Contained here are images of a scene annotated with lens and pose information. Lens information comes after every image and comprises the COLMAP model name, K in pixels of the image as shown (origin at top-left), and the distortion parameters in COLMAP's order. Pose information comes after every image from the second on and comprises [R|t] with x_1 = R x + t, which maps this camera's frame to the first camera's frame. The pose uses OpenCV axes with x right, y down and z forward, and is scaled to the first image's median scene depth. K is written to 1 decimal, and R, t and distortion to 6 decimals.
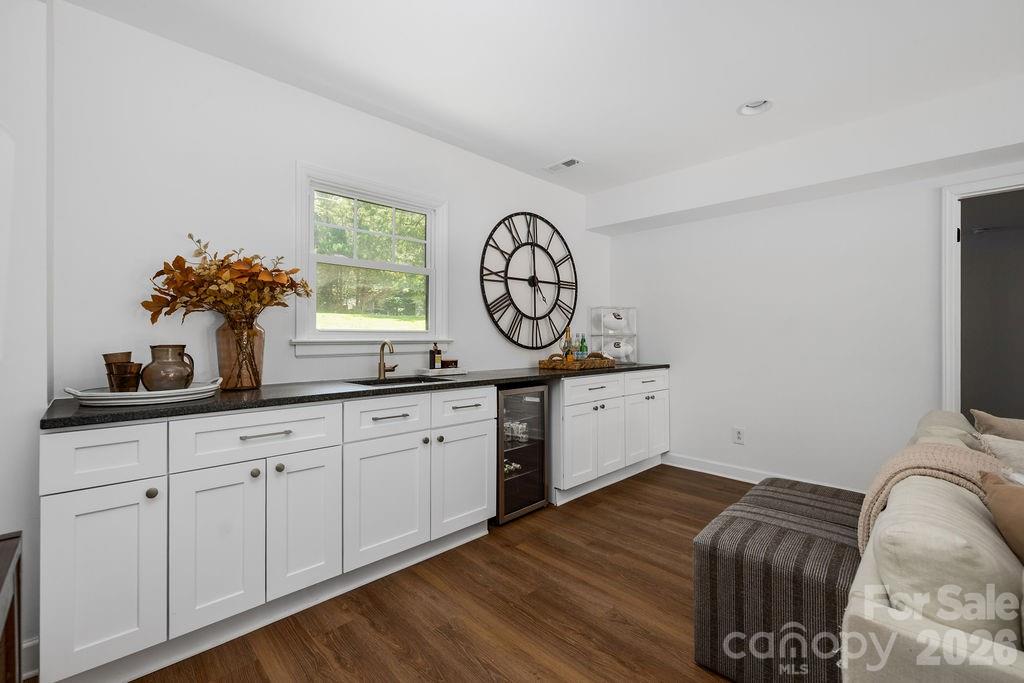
lens RADIAL K [[439.1, 0, 512.0], [0, 439.1, 341.5], [0, 0, 1]] dist [-0.000361, 0.000003]
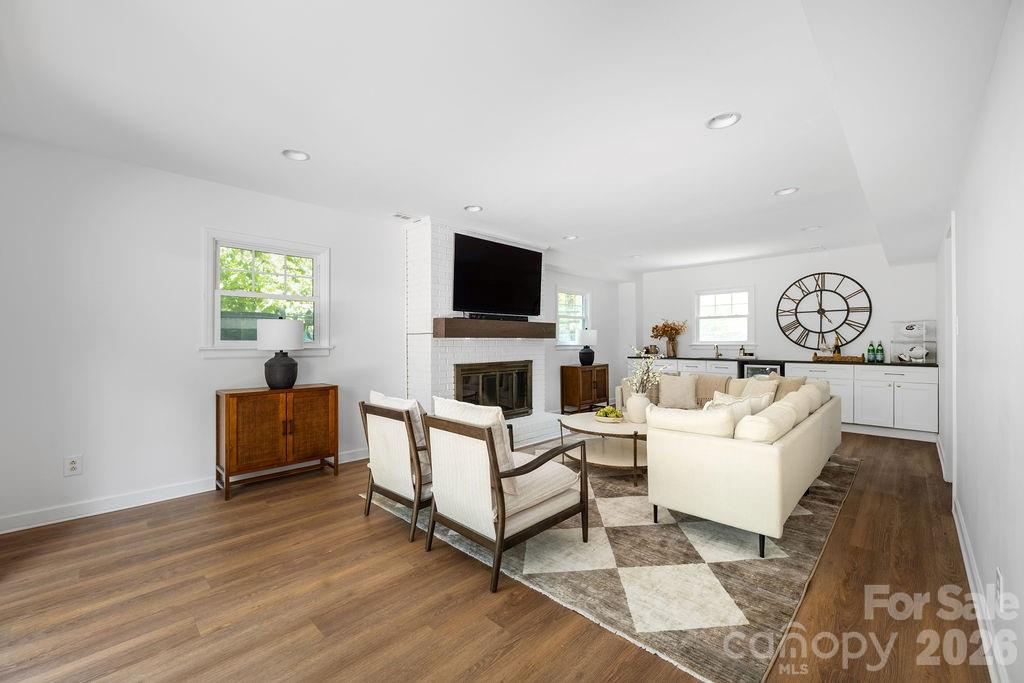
lens RADIAL K [[414.5, 0, 512.0], [0, 414.5, 341.5], [0, 0, 1]] dist [0.001114, 0.000097]
pose [[0.022292, -0.002346, -0.999749, 1.756765], [-0.008290, 0.999962, -0.002531, -0.002072], [0.999717, 0.008344, 0.022272, -0.287420]]
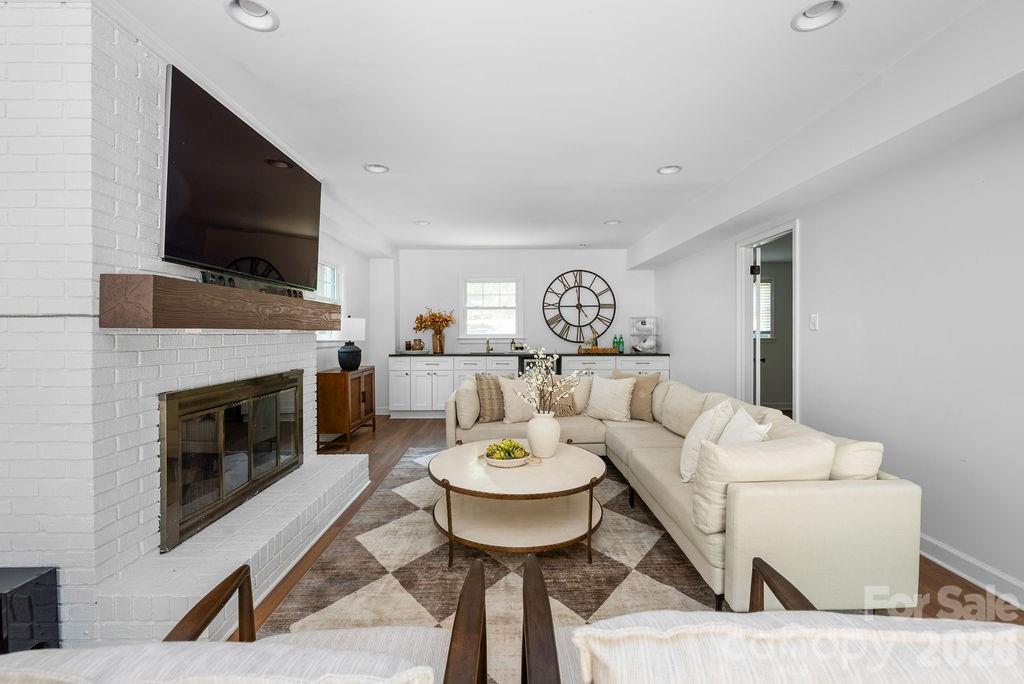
lens RADIAL K [[425.3, 0, 509.8], [0, 425.3, 334.0], [0, 0, 1]] dist [0.000280, -0.000102]
pose [[0.717170, -0.001959, -0.696896, 1.143839], [-0.004055, 0.999967, -0.006984, -0.006448], [0.696887, 0.007834, 0.717138, -0.520818]]
